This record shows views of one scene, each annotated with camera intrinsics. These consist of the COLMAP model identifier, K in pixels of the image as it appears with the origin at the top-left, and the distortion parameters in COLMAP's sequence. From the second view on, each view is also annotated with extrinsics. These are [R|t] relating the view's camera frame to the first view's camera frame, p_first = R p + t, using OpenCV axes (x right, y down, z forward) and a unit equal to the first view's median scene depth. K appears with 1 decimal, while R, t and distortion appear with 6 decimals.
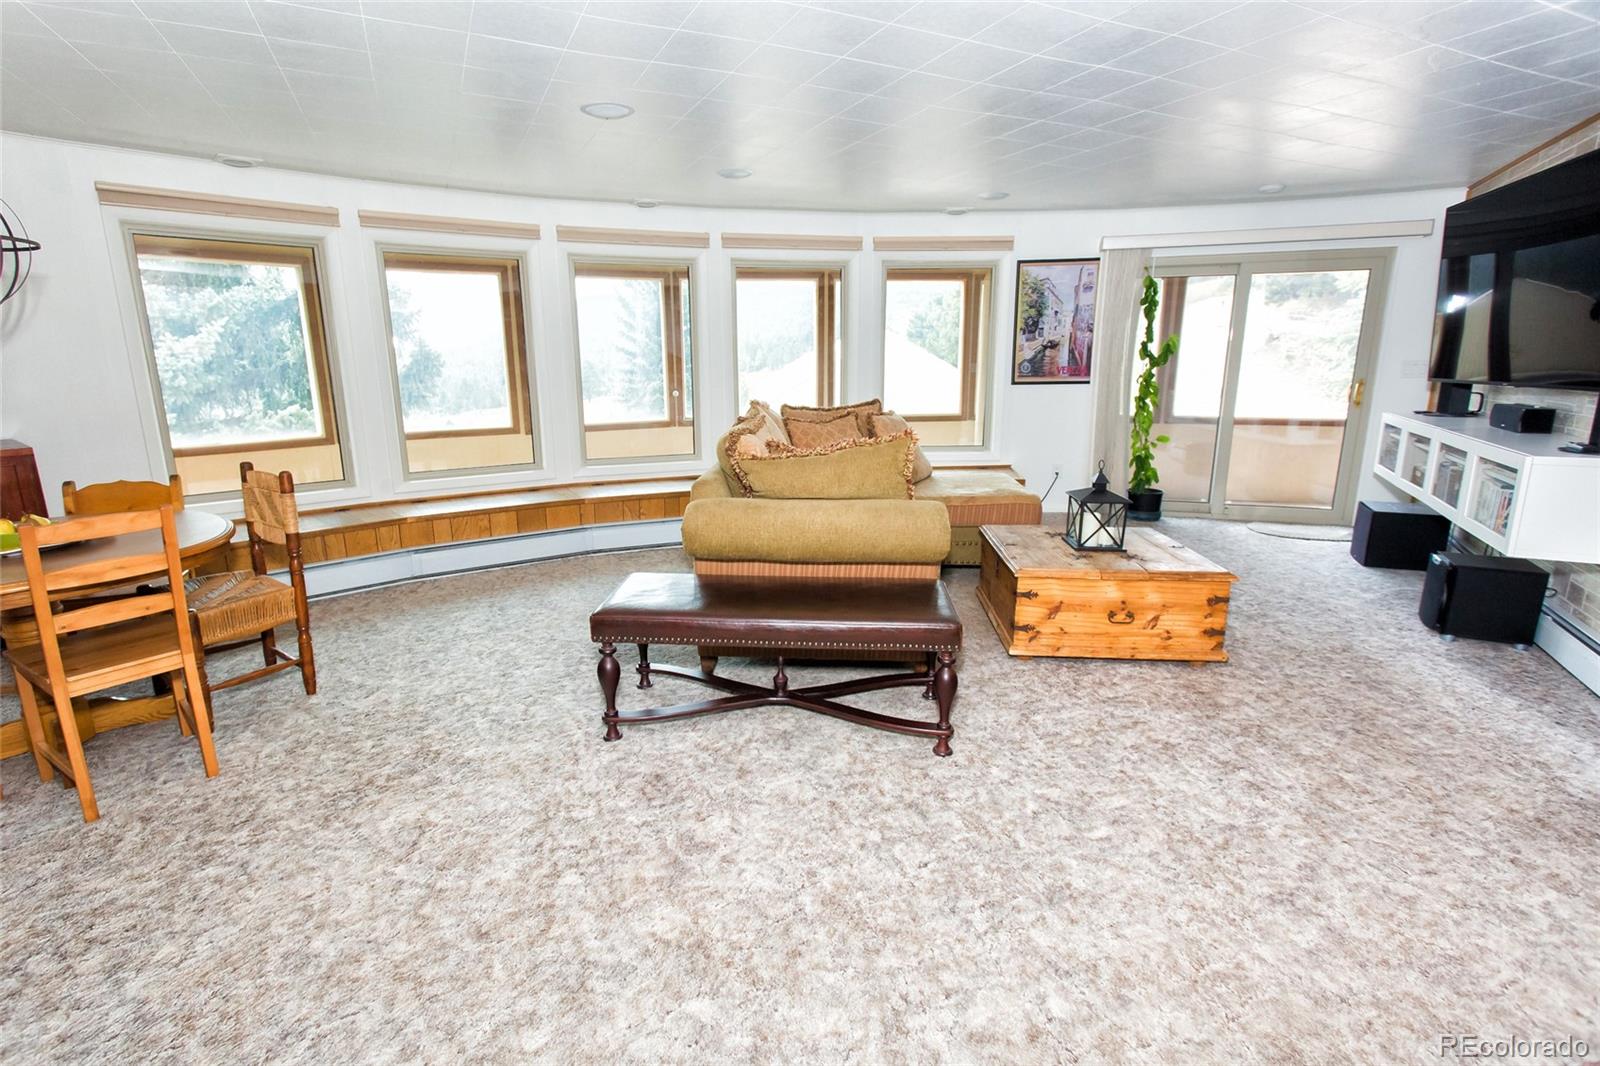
lens RADIAL K [[748.1, 0, 774.5], [0, 748.1, 526.2], [0, 0, 1]] dist [-0.002149, 0.003728]
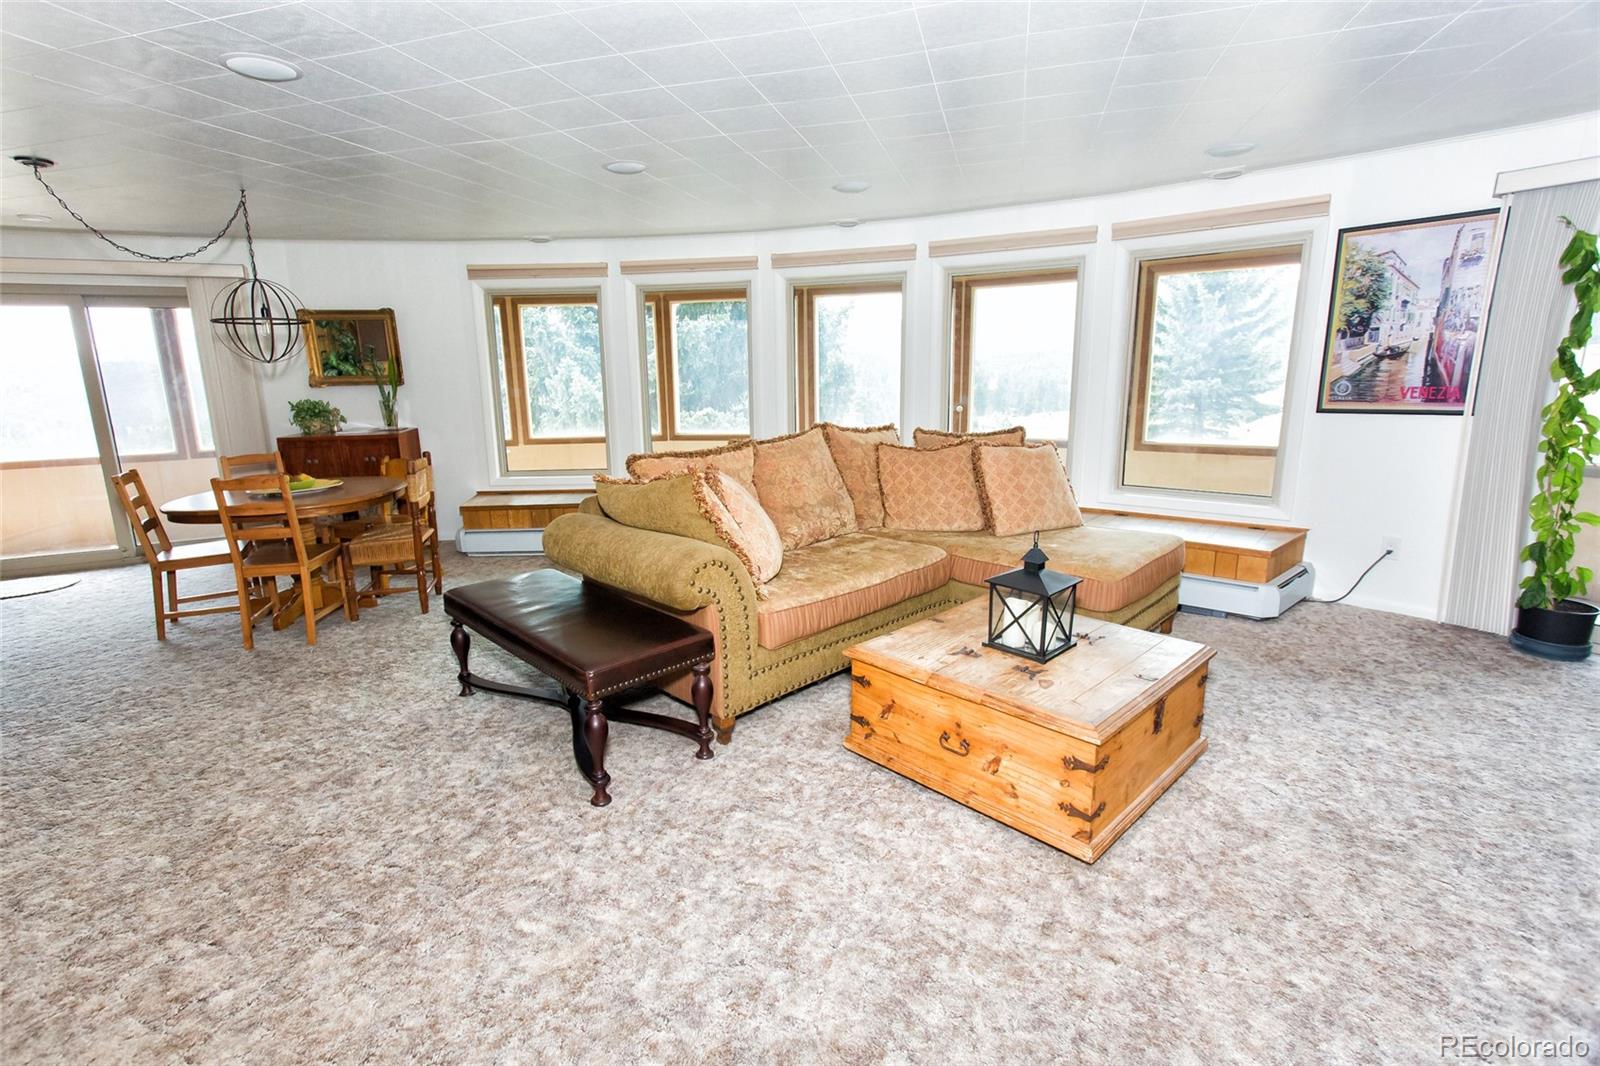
lens RADIAL K [[748.1, 0, 774.5], [0, 748.1, 526.2], [0, 0, 1]] dist [-0.002149, 0.003728]
pose [[0.747058, 0.133133, -0.651290, 0.429758], [-0.134769, 0.989727, 0.047729, -0.055368], [0.650954, 0.052118, 0.757326, 0.175478]]
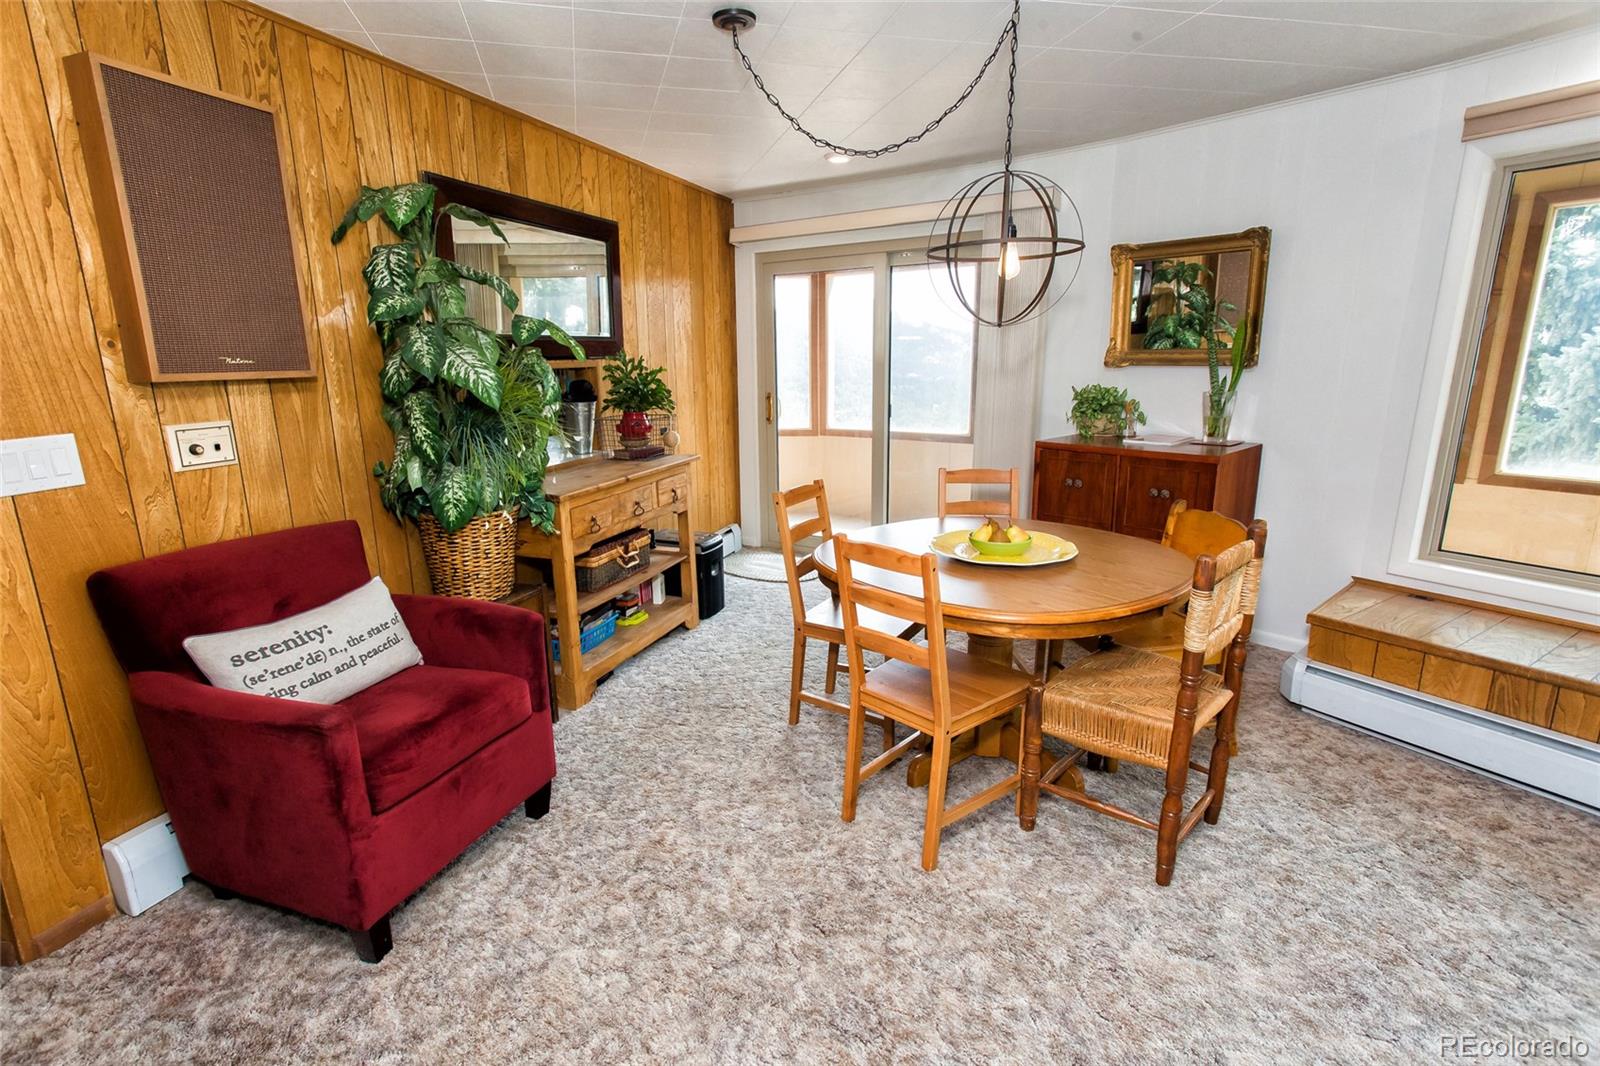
lens RADIAL K [[747.6, 0, 776.9], [0, 747.6, 524.2], [0, 0, 1]] dist [0.010460, 0.001490]
pose [[-0.186023, 0.231710, -0.954833, 0.002045], [-0.197305, 0.943191, 0.267324, -0.097154], [0.962531, 0.238122, -0.129738, 0.361552]]
